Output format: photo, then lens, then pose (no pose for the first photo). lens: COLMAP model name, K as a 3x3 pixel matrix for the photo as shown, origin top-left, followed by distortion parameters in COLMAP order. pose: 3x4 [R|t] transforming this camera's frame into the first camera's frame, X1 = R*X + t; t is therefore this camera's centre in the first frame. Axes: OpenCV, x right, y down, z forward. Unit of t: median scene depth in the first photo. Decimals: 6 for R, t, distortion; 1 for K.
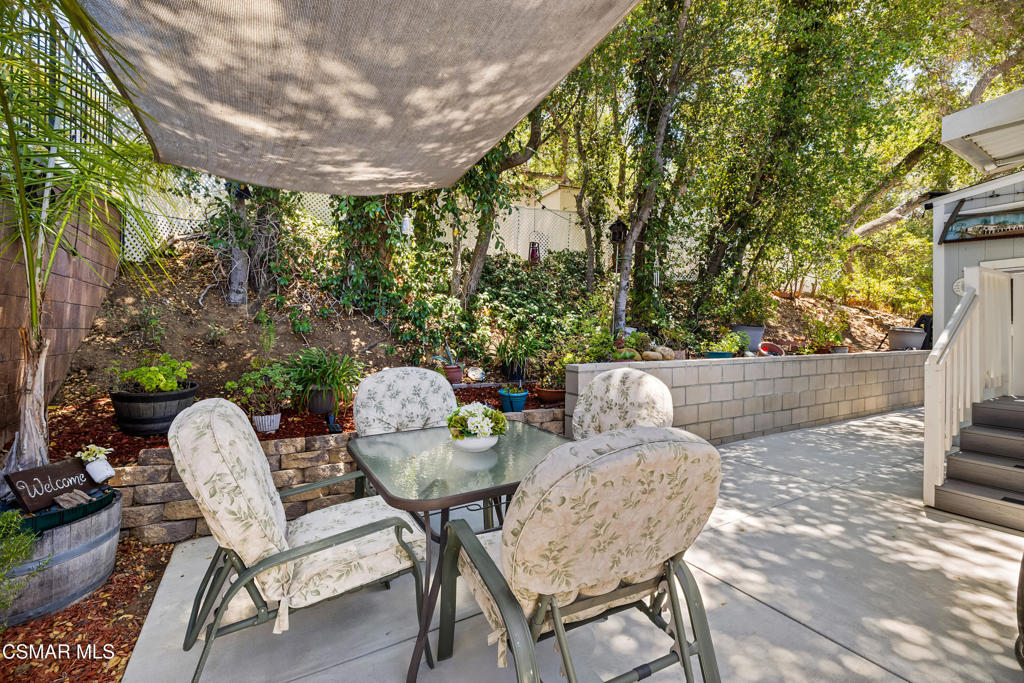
lens RADIAL K [[433.3, 0, 512.4], [0, 433.3, 336.5], [0, 0, 1]] dist [0.000633, 0.000216]
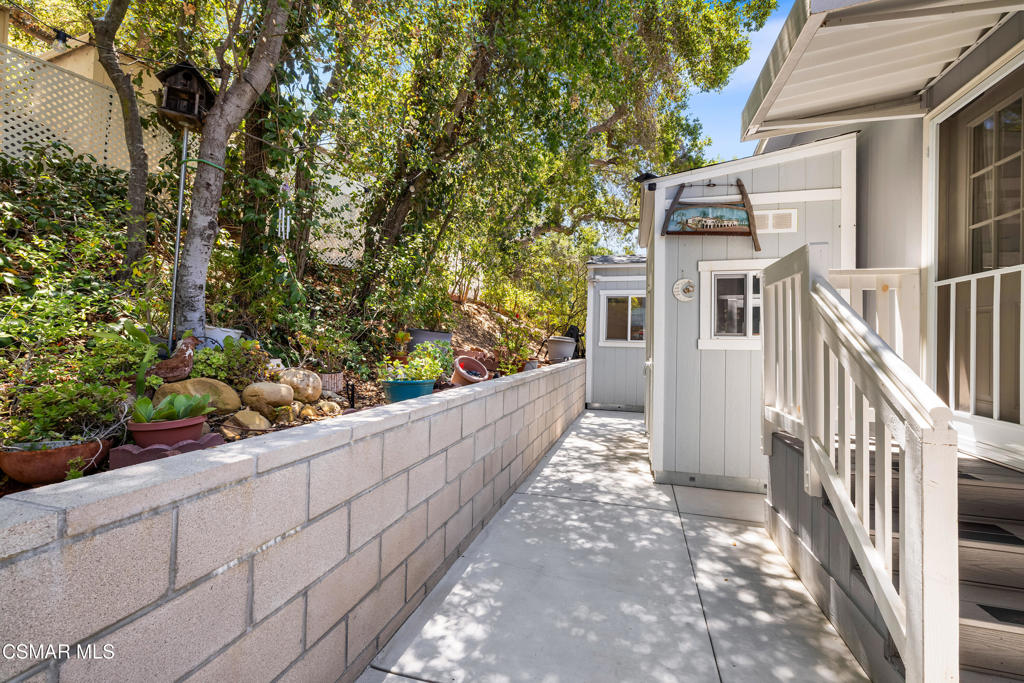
lens RADIAL K [[433.3, 0, 512.4], [0, 433.3, 336.5], [0, 0, 1]] dist [0.000633, 0.000216]
pose [[0.723979, 0.017913, 0.689590, 0.221418], [-0.010170, 0.999831, -0.015295, -0.009942], [-0.689747, 0.004061, 0.724039, 0.576703]]
